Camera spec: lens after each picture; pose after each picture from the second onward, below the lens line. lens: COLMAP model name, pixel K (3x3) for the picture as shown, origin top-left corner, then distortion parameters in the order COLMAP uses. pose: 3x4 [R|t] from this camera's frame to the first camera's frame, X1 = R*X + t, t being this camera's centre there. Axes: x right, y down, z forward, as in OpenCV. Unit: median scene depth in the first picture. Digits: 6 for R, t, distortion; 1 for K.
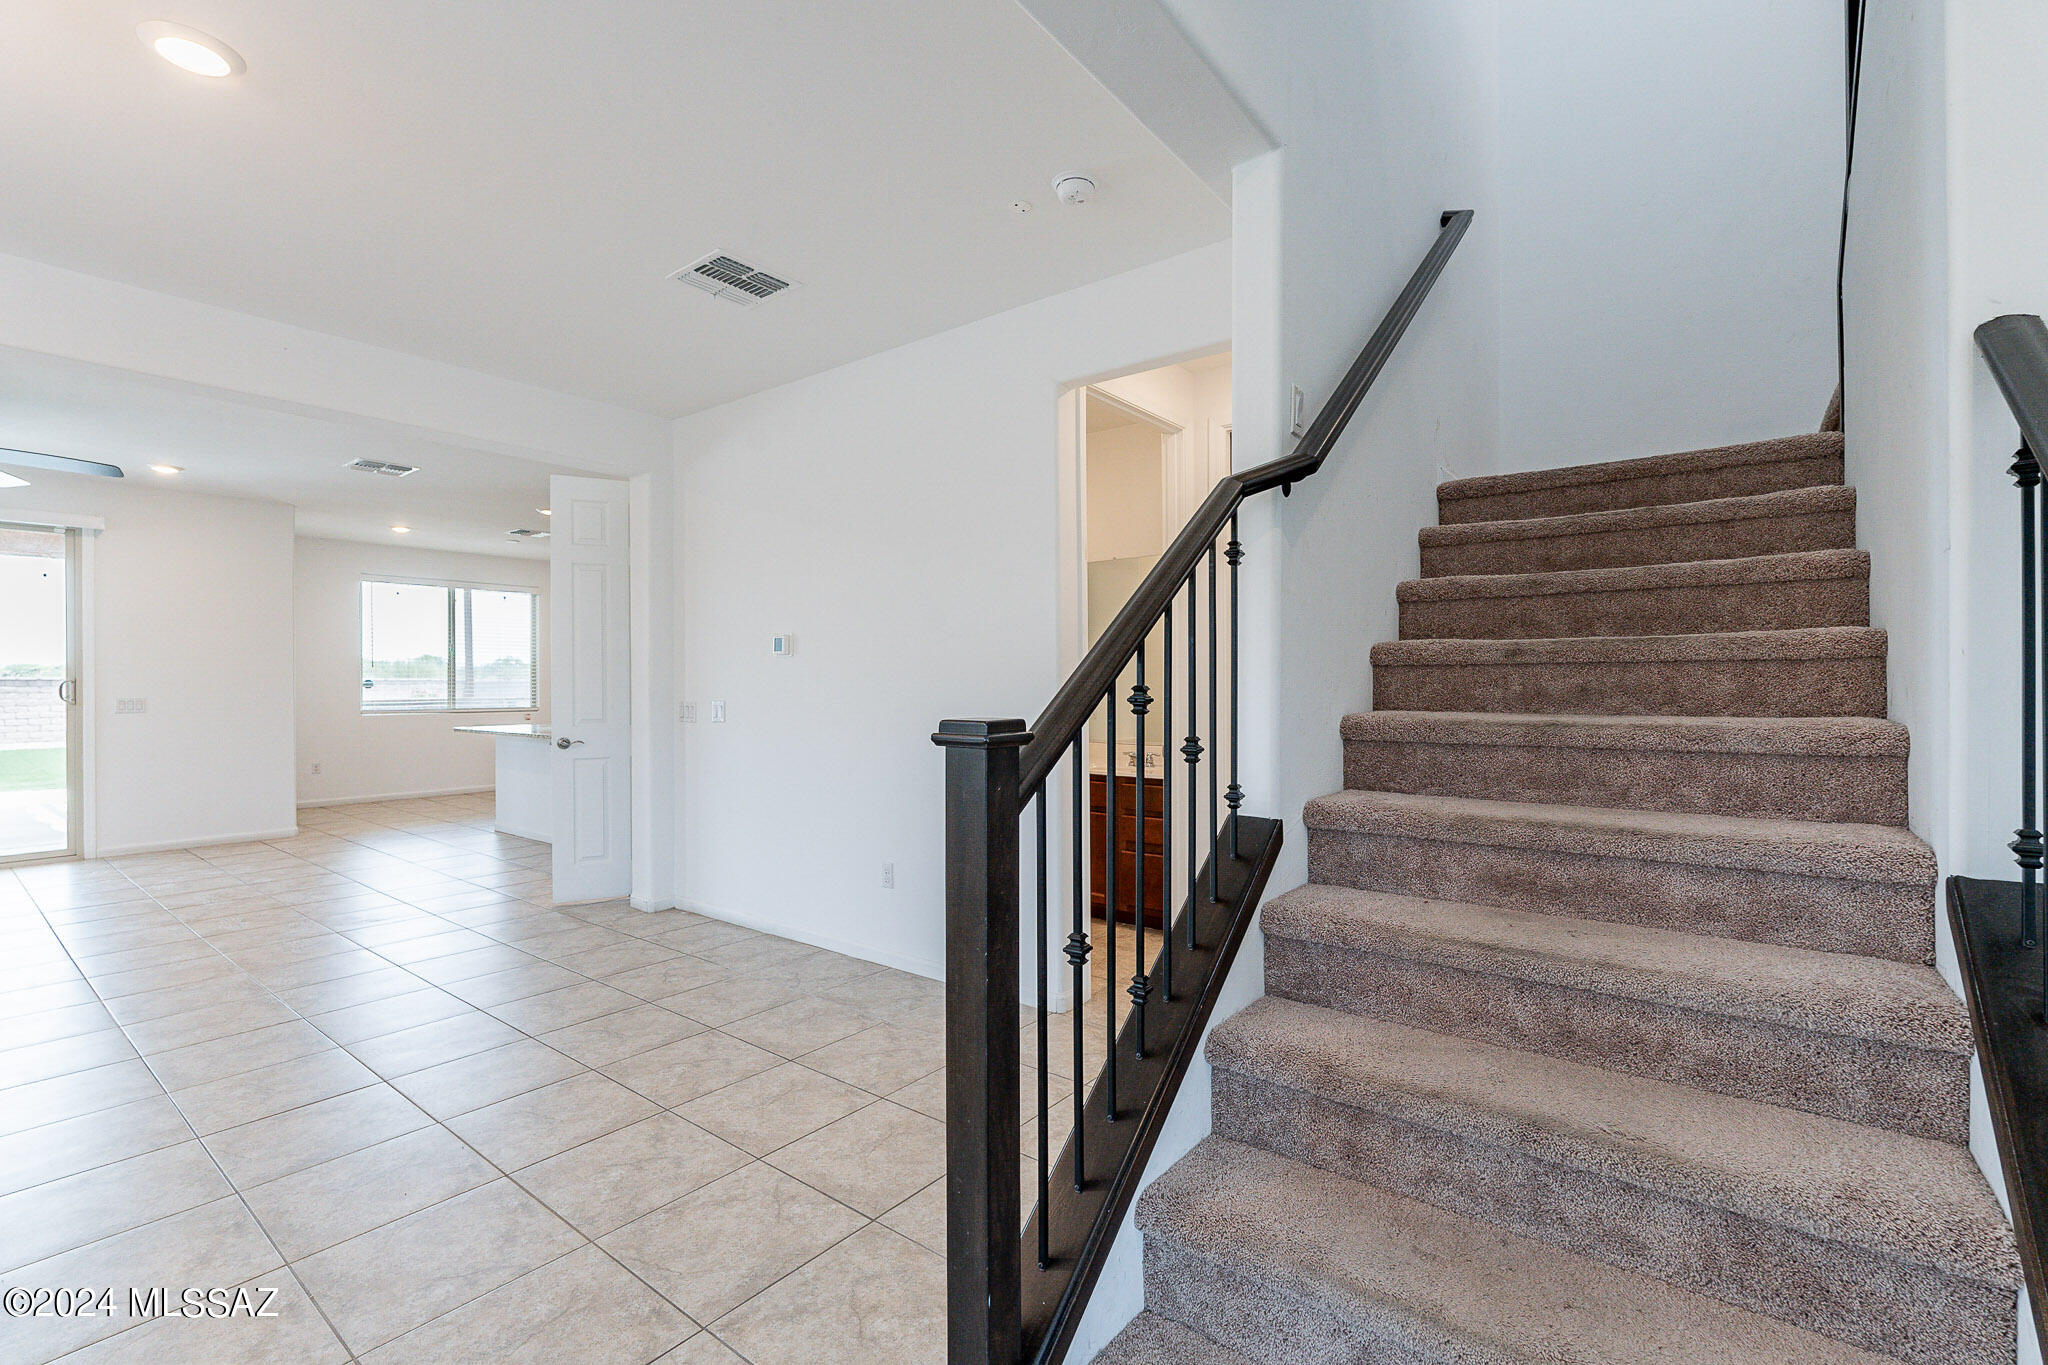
lens RADIAL K [[897.7, 0, 1031.4], [0, 897.7, 683.6], [0, 0, 1]] dist [-0.003700, 0.000476]
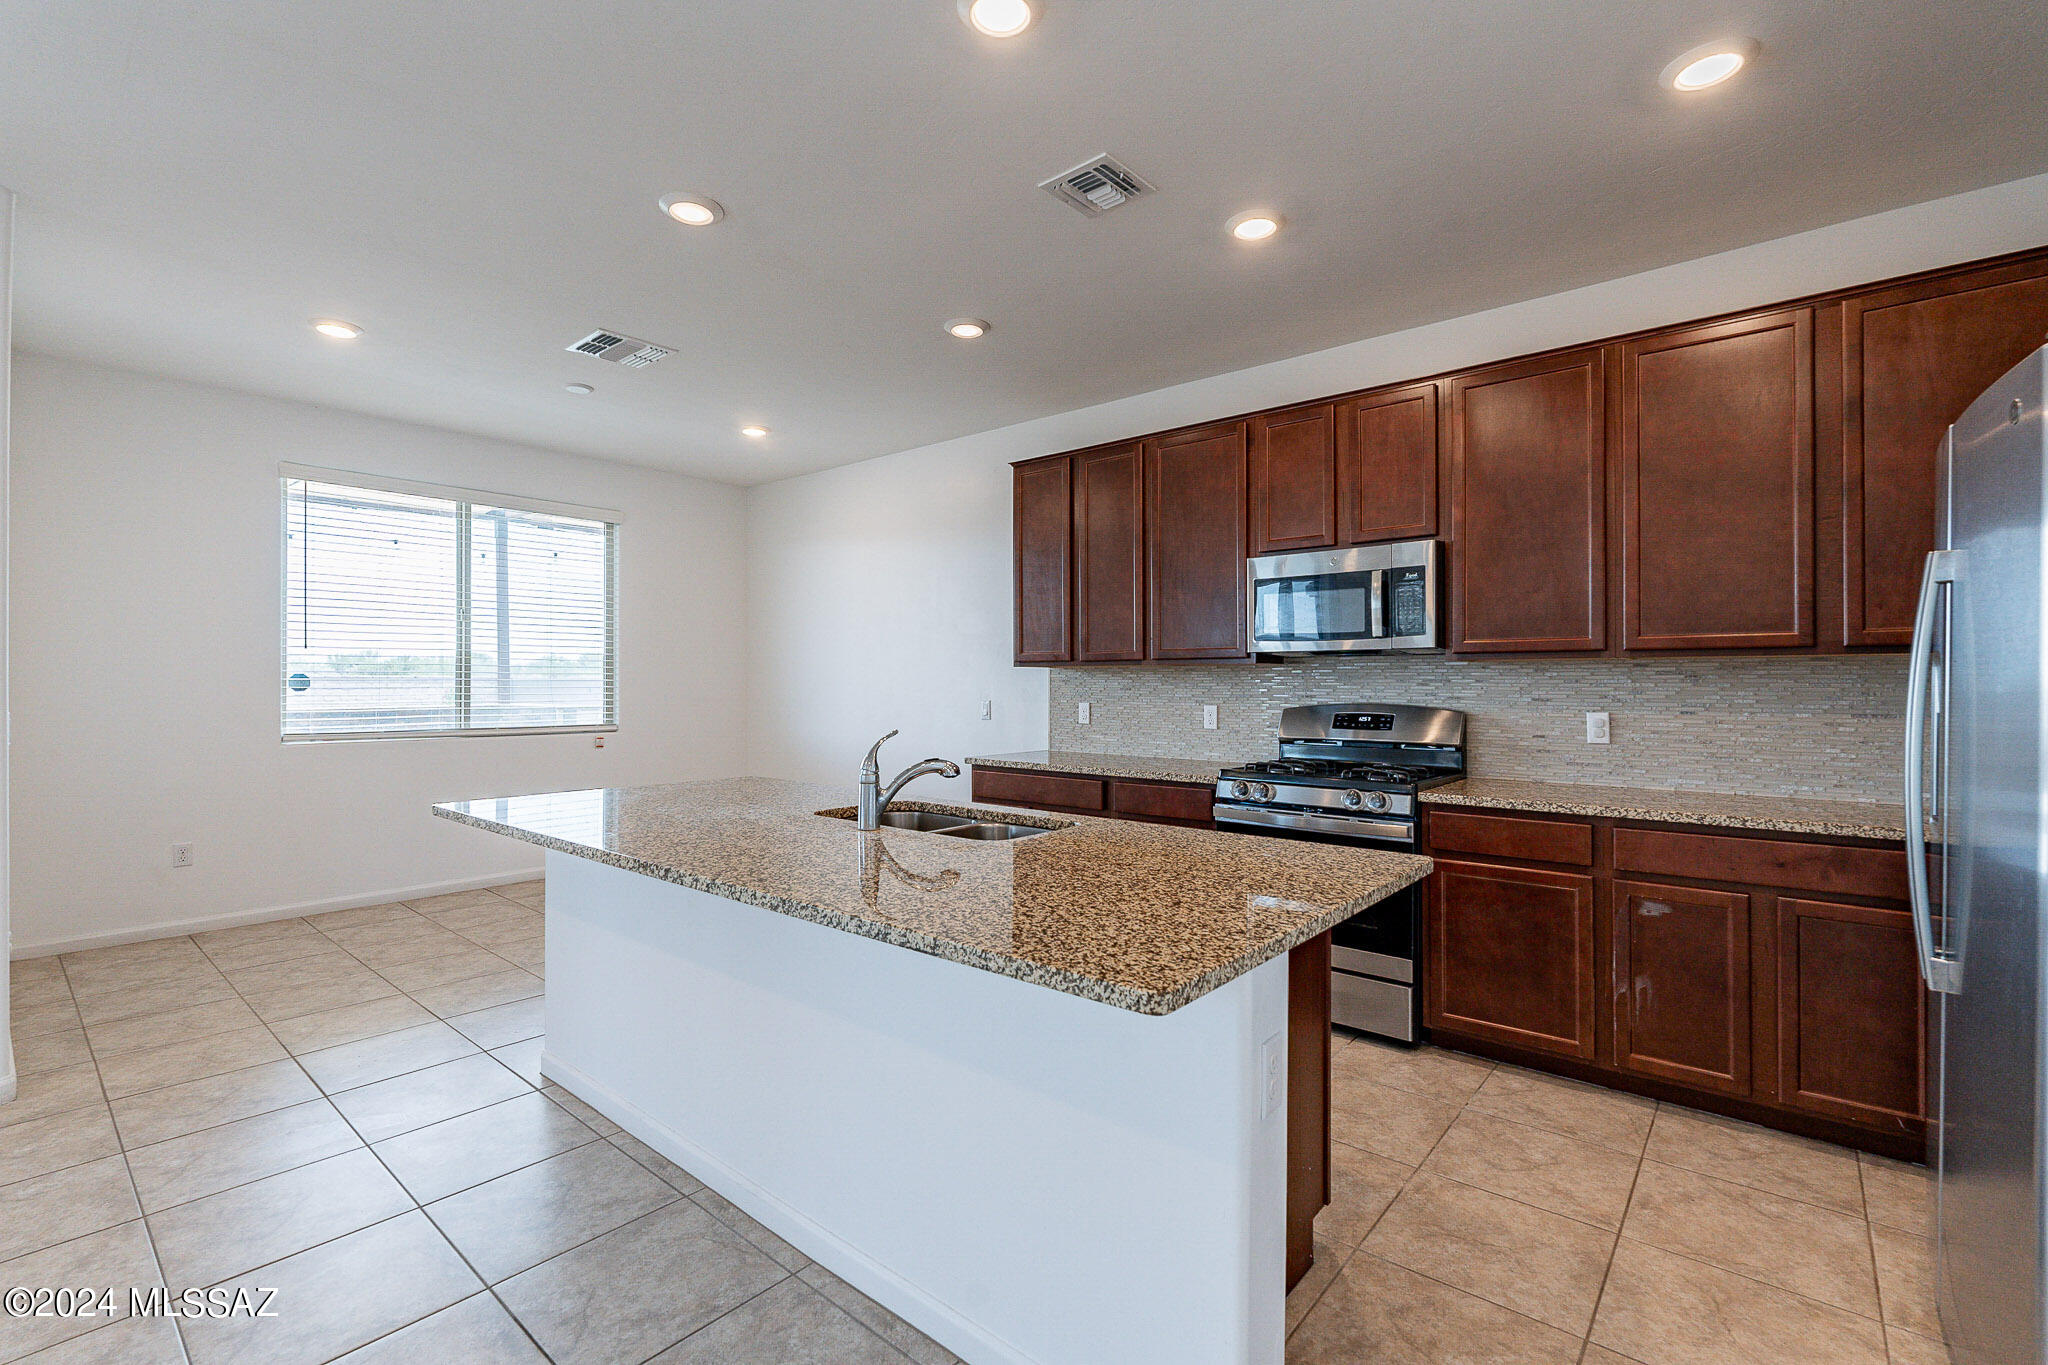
lens RADIAL K [[897.7, 0, 1020.4], [0, 897.7, 679.2], [0, 0, 1]] dist [-0.003700, 0.000476]
pose [[0.998751, 0.004269, -0.049776, -0.455838], [-0.004559, 0.999973, -0.005698, 0.000195], [0.049750, 0.005918, 0.998744, 0.762694]]
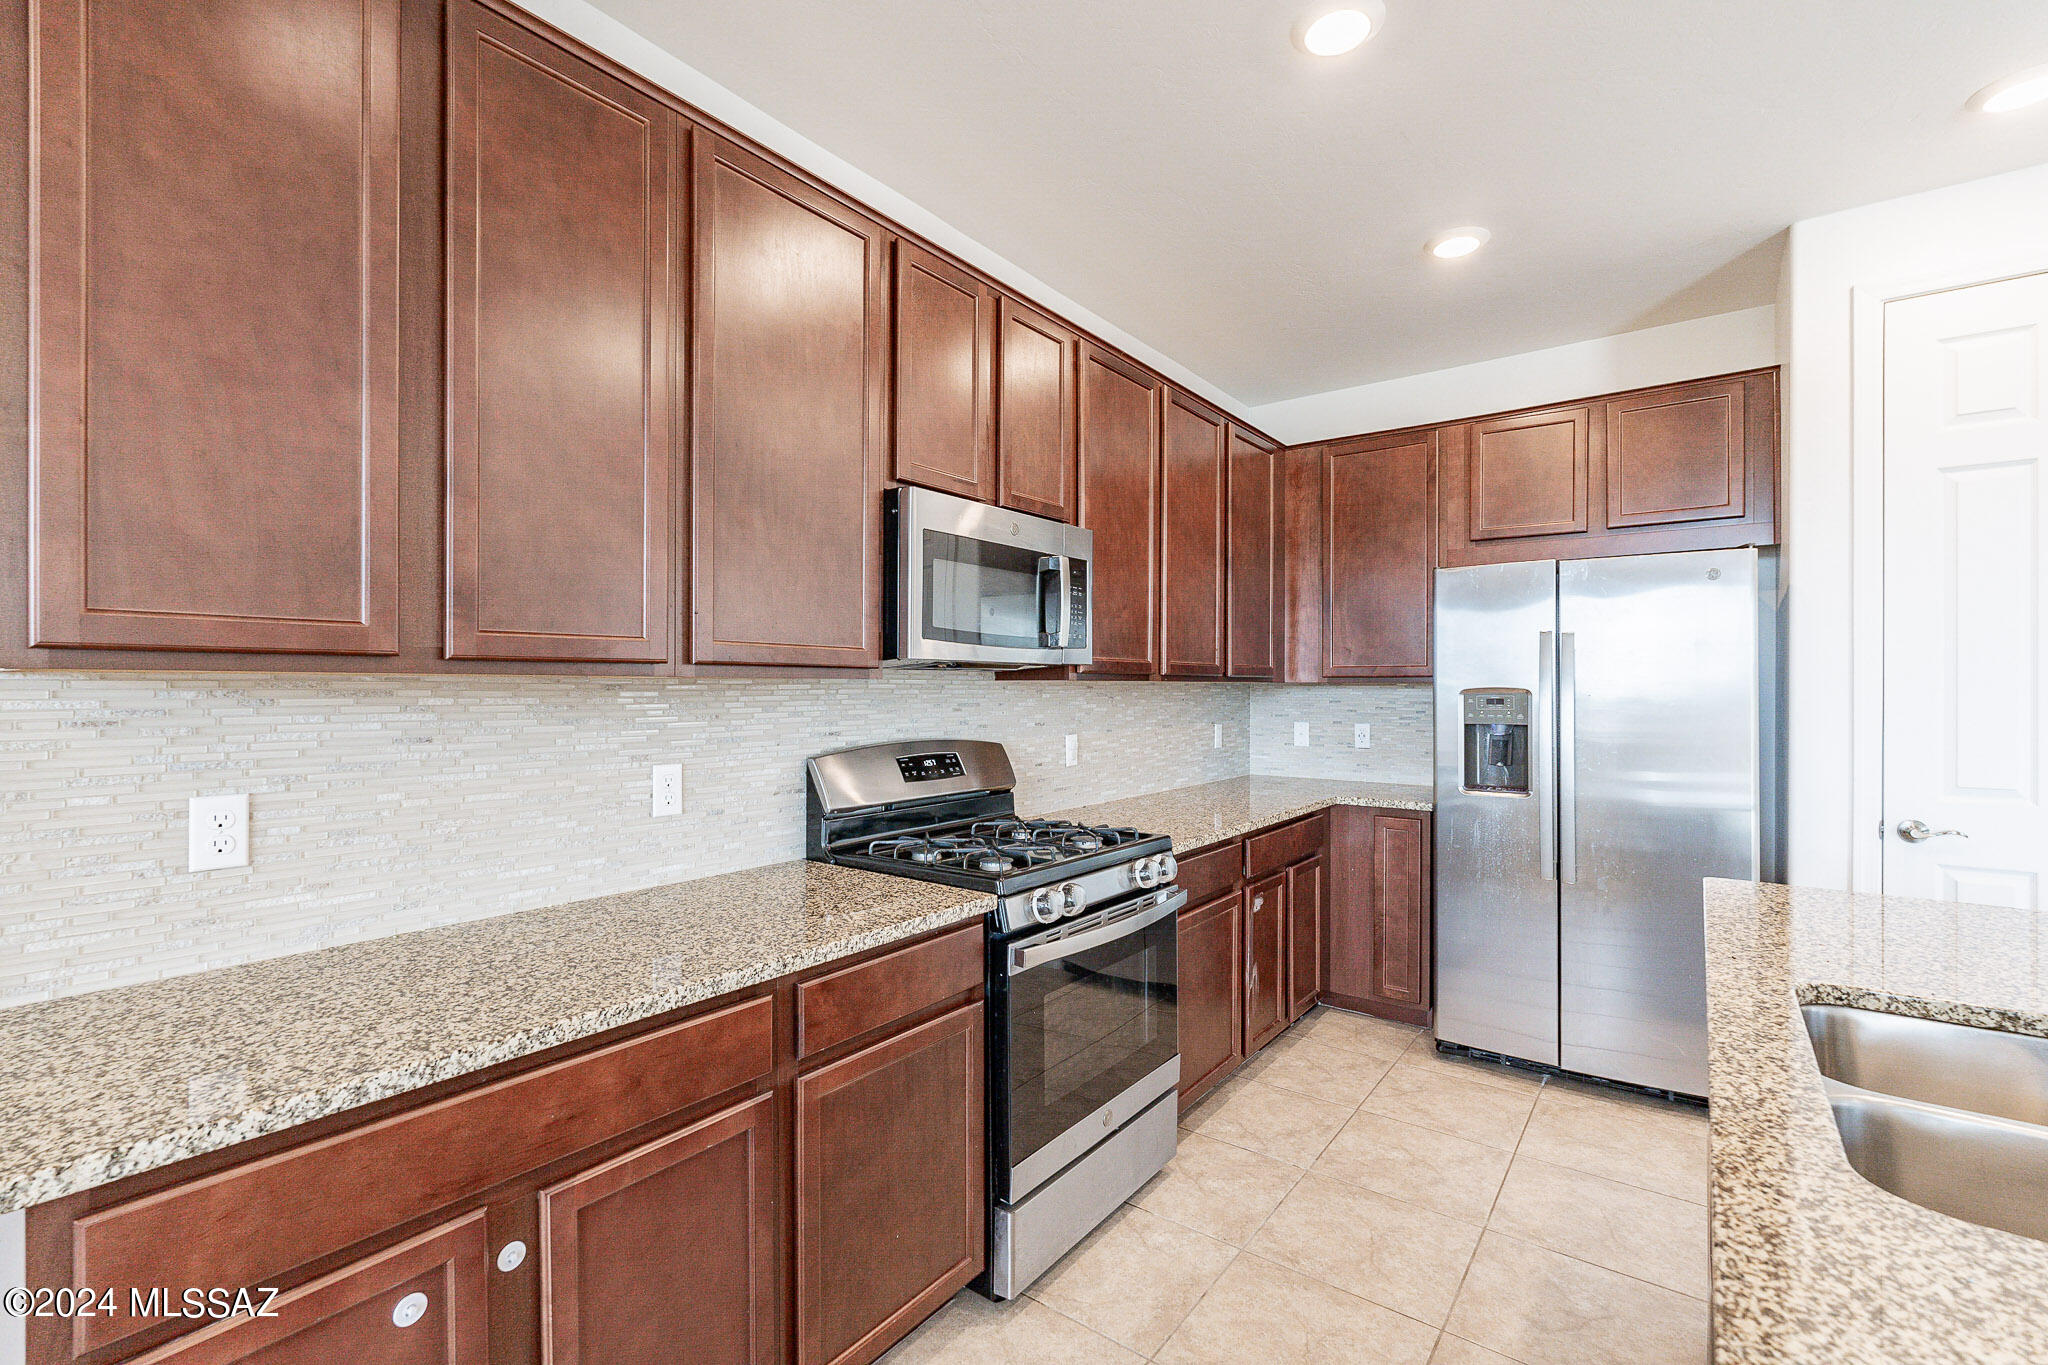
lens RADIAL K [[897.7, 0, 1026.8], [0, 897.7, 683.4], [0, 0, 1]] dist [-0.003700, 0.000476]
pose [[-0.007216, 0.006668, 0.999952, -0.657369], [-0.000656, 0.999978, -0.006673, -0.010576], [-0.999974, -0.000704, -0.007212, 1.317858]]
